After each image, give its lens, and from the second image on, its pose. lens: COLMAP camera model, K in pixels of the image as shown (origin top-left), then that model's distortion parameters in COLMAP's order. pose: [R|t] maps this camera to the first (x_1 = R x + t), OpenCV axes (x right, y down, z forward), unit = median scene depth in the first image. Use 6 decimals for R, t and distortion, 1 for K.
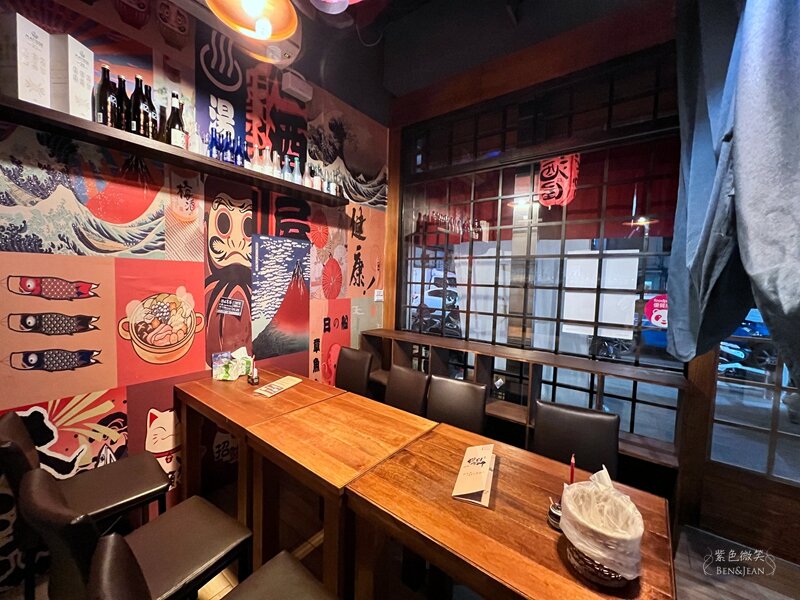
lens RADIAL K [[321.5, 0, 401.9], [0, 321.5, 296.8], [0, 0, 1]] dist [-0.000135, -0.000215]
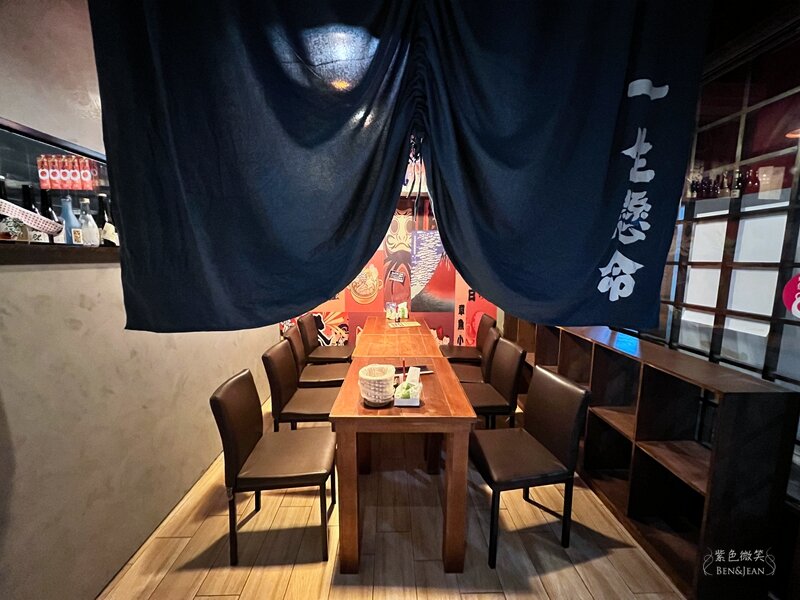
lens RADIAL K [[321.5, 0, 400.7], [0, 321.5, 300.4], [0, 0, 1]] dist [-0.000135, -0.000215]
pose [[0.625447, 0.076489, -0.776508, 0.723152], [-0.034519, 0.996922, 0.070397, 0.034273], [0.779503, -0.017226, 0.626162, -0.025510]]
